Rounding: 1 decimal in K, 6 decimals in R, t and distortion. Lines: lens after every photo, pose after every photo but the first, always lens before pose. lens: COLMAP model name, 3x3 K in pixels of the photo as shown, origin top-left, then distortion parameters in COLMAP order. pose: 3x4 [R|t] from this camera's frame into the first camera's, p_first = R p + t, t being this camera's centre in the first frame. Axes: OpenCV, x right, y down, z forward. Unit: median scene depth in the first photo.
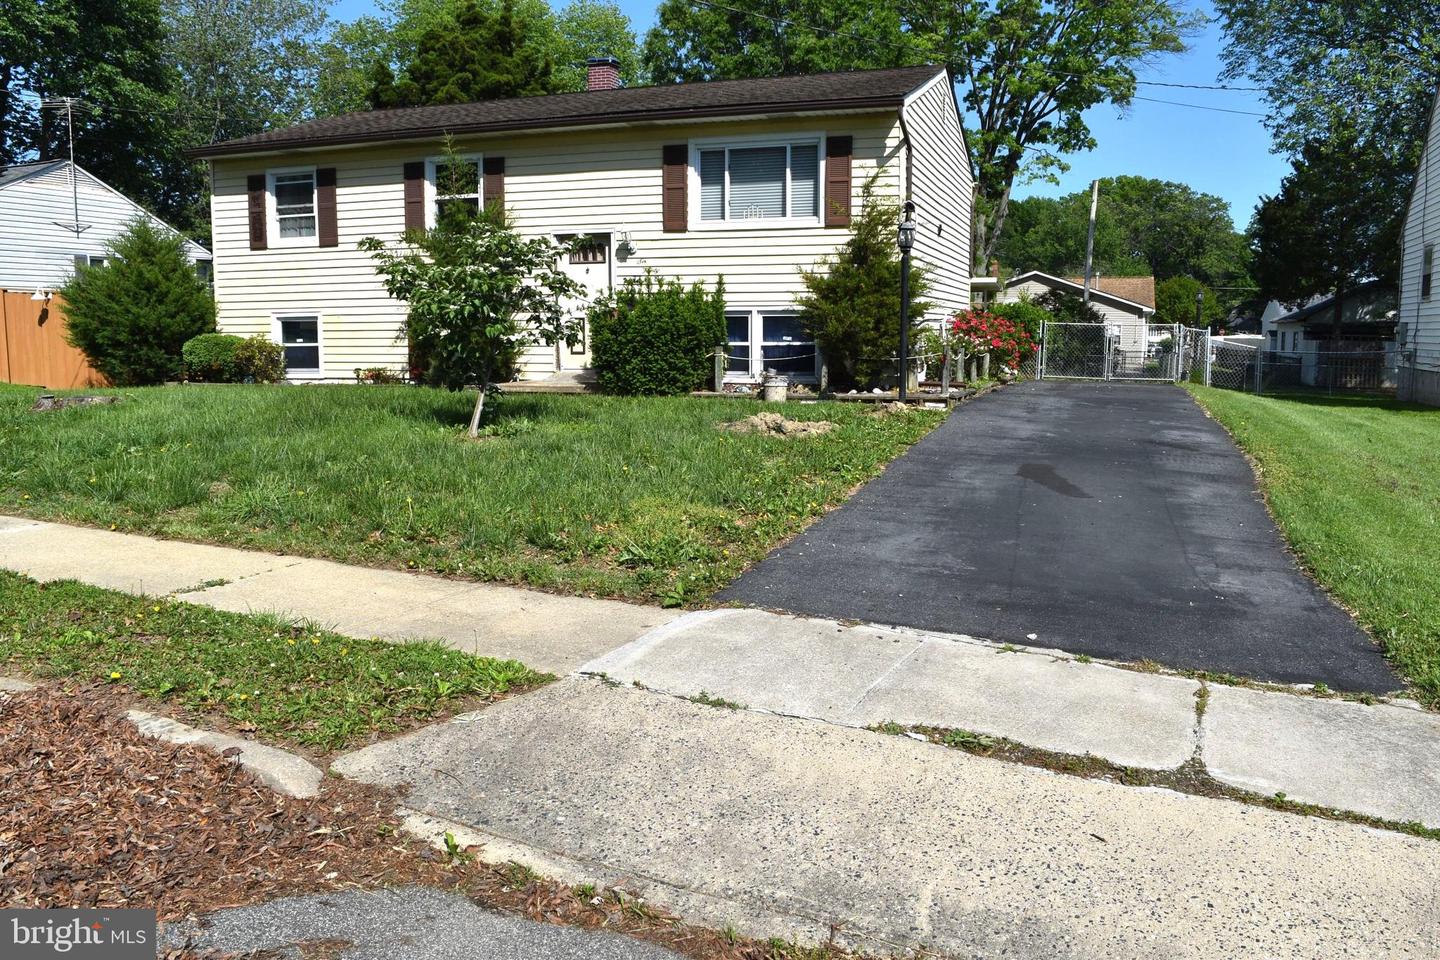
lens RADIAL K [[1125.6, 0, 720.0], [0, 1125.6, 480.0], [0, 0, 1]] dist [-0.076100, 0.003826]
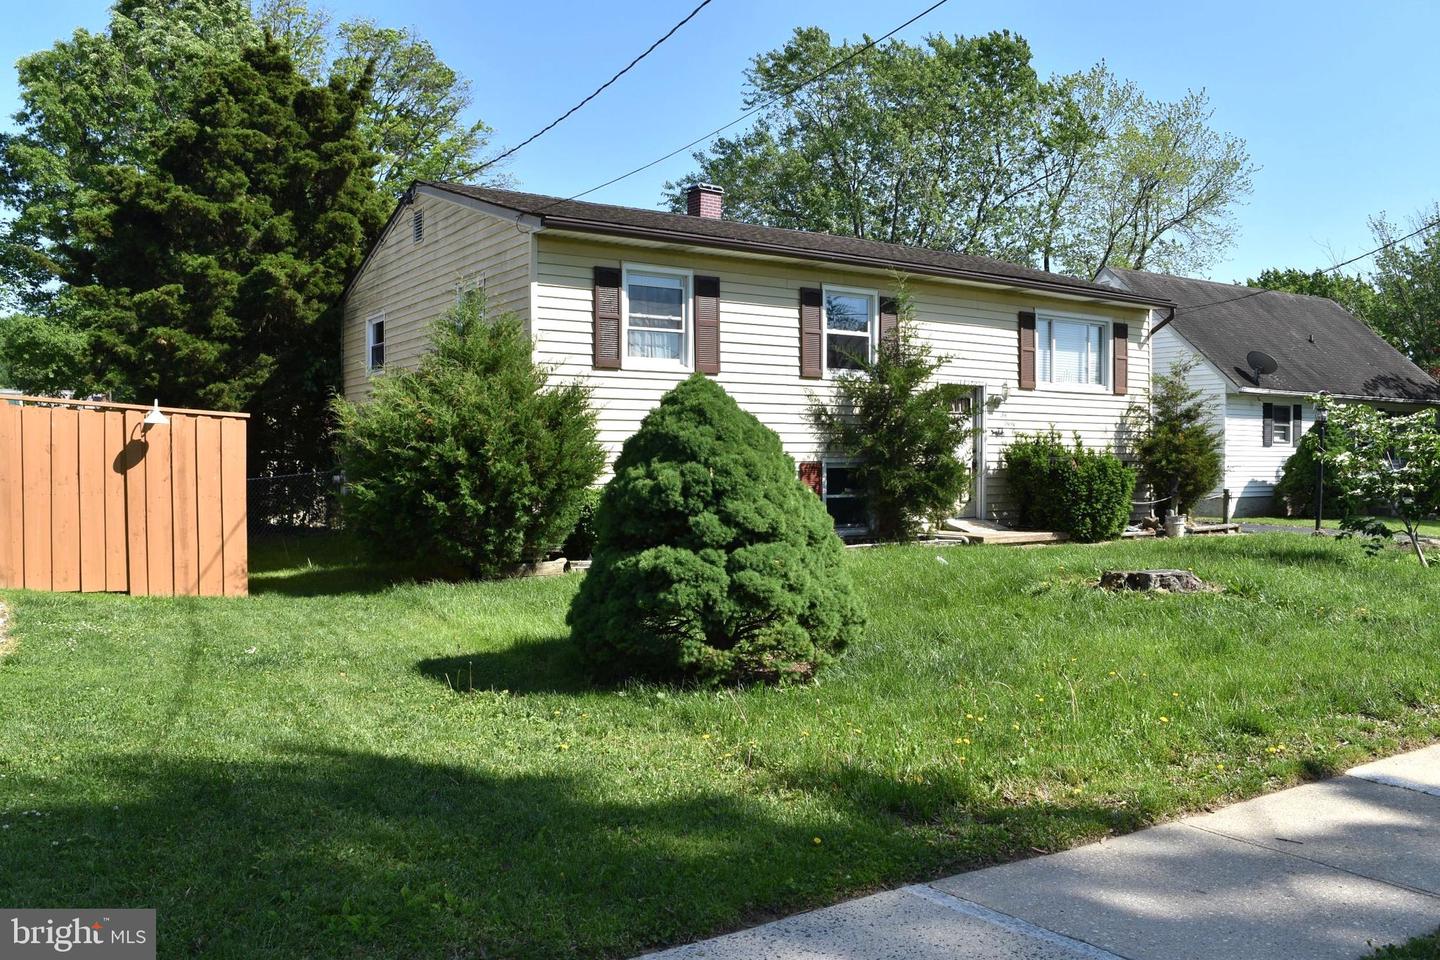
lens RADIAL K [[1125.6, 0, 720.0], [0, 1125.6, 480.0], [0, 0, 1]] dist [-0.076100, 0.003826]
pose [[0.609310, -0.019350, 0.792696, -1.001579], [0.091990, 0.994677, -0.046429, -0.100212], [-0.787578, 0.101210, 0.607846, 0.528734]]
